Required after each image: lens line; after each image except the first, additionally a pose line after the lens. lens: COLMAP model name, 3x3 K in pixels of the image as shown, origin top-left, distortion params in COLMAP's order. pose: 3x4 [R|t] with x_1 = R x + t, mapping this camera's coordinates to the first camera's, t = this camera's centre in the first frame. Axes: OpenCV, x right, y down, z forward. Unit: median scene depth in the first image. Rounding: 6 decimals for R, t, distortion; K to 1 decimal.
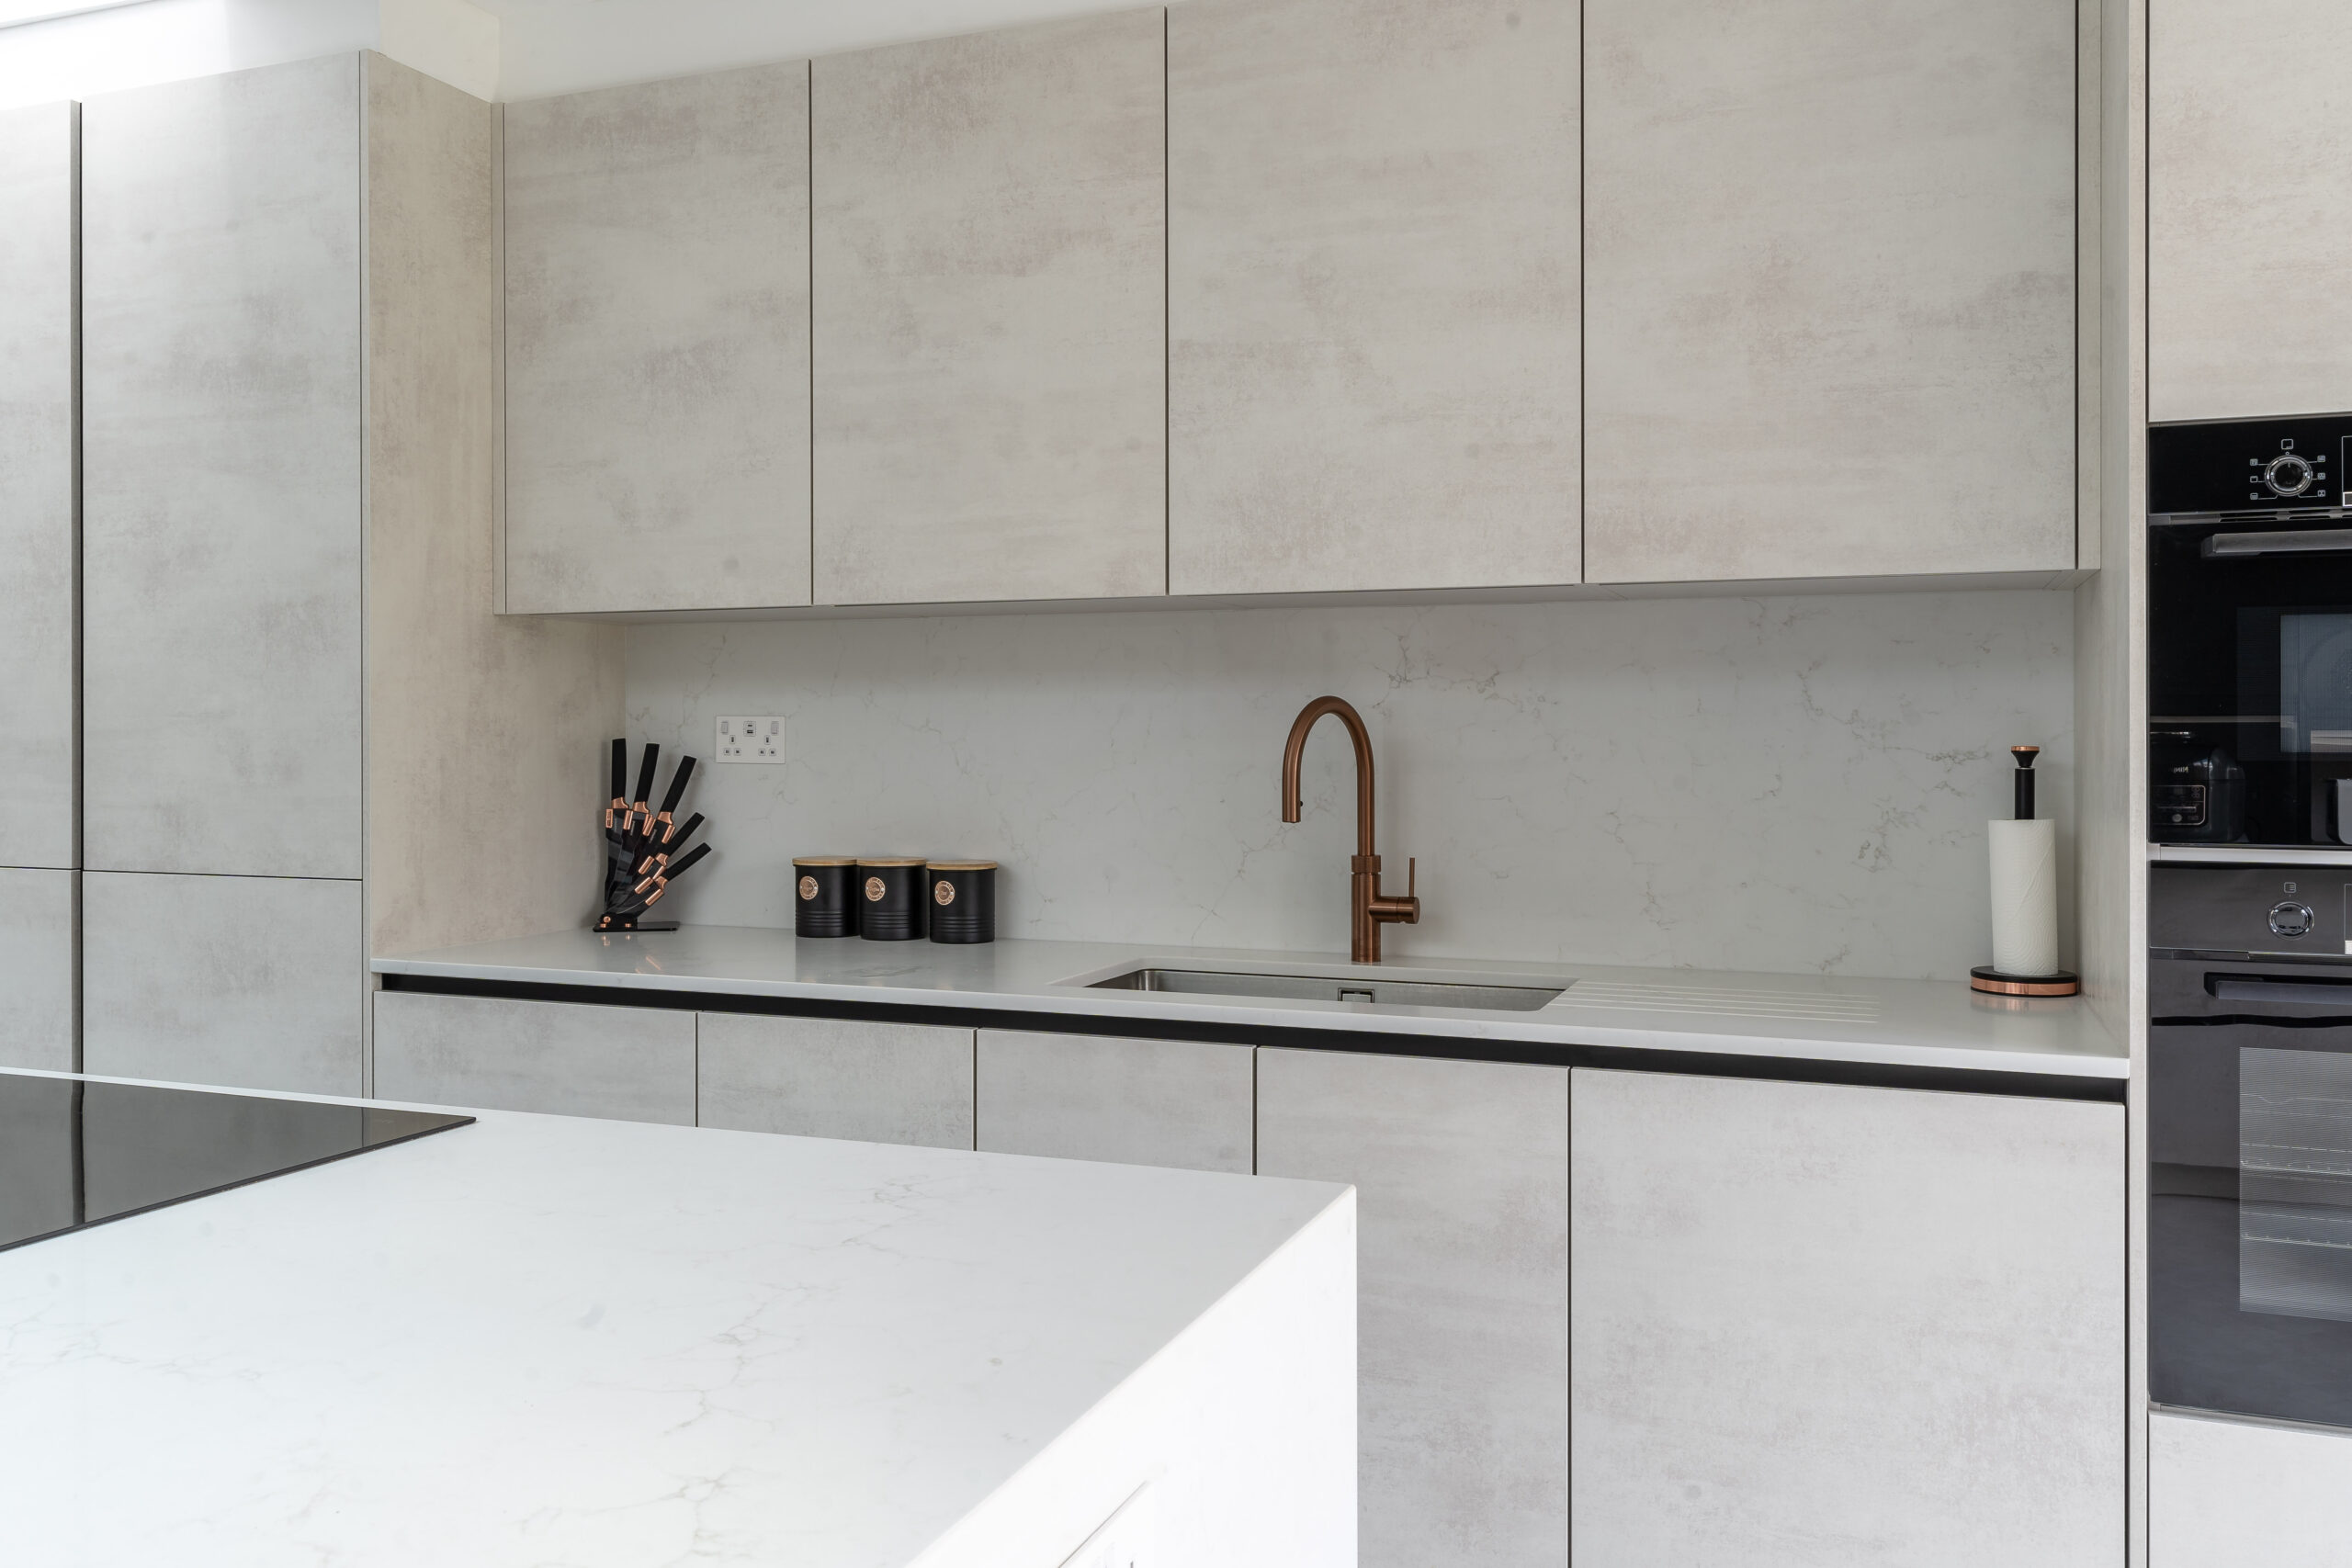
lens RADIAL K [[1806.0, 0, 1178.8], [0, 1806.0, 743.8], [0, 0, 1]] dist [-0.002654, 0.001346]
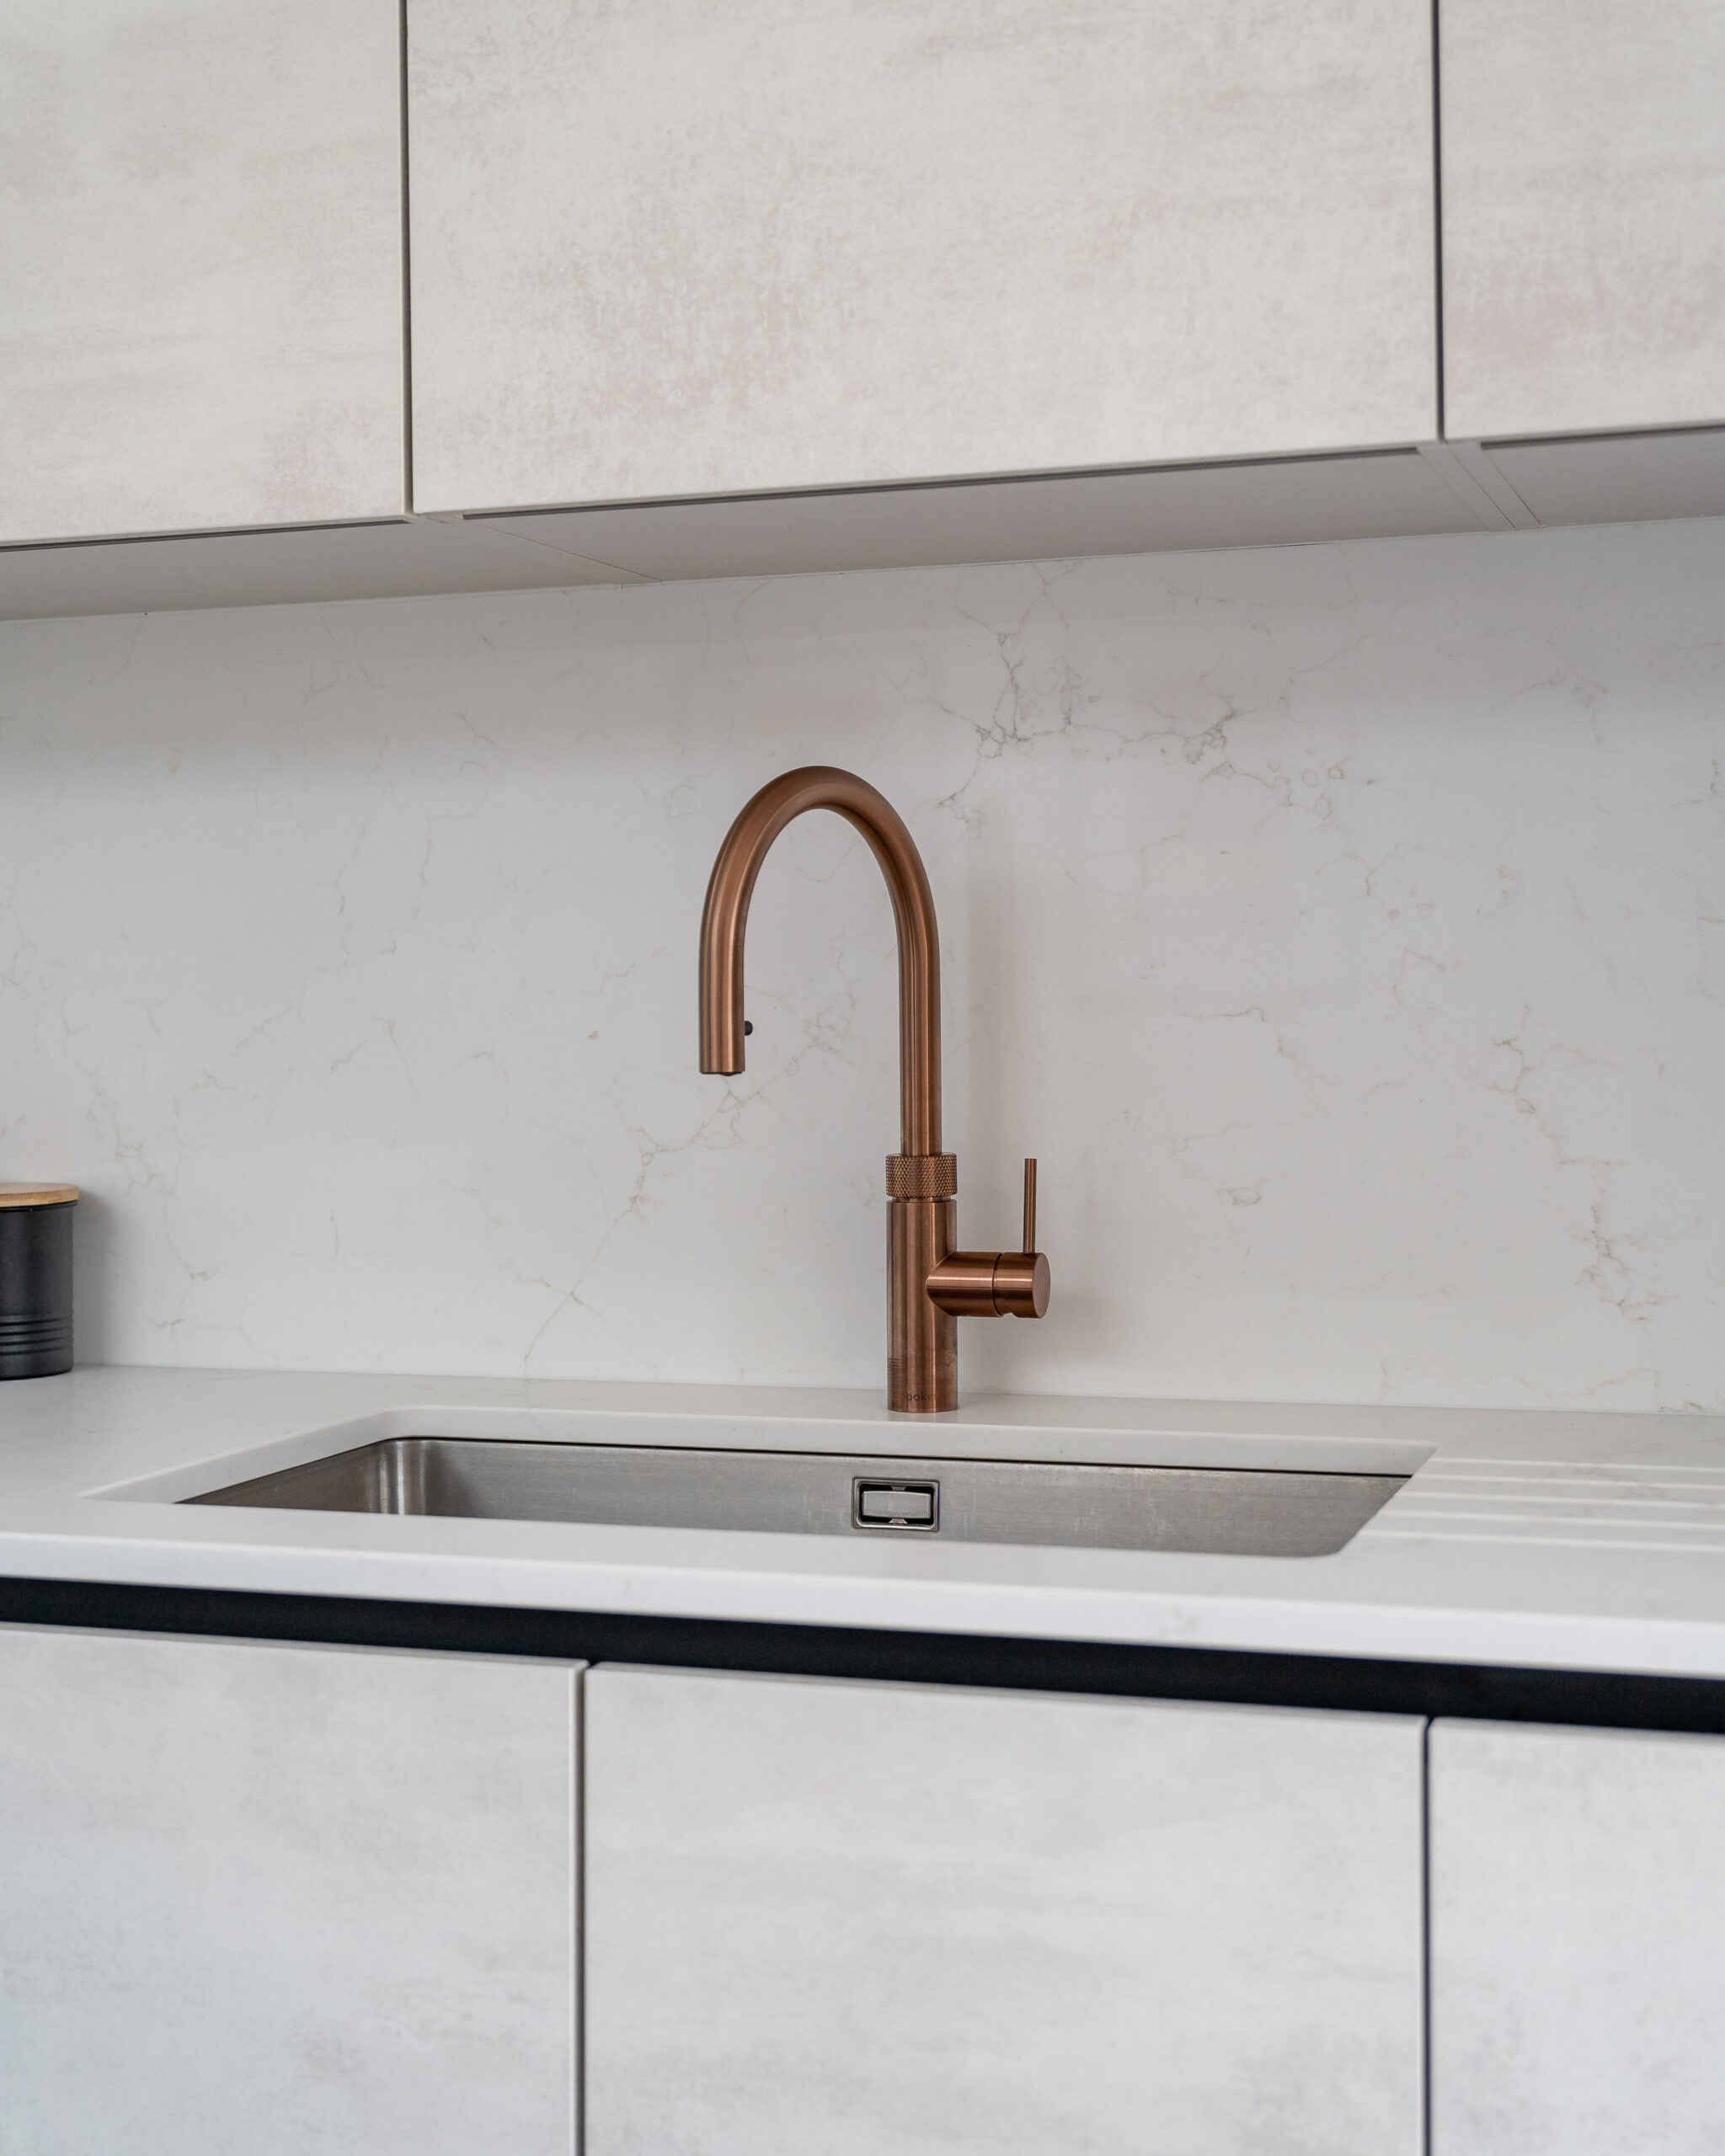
lens RADIAL K [[3349.5, 0, 862.5], [0, 3349.5, 1078.0], [0, 0, 1]] dist [-0.022880, -0.039785]
pose [[0.998173, -0.014858, 0.058573, 0.046138], [0.012935, 0.999369, 0.033073, 0.018788], [-0.059027, -0.032255, 0.997735, 0.237090]]
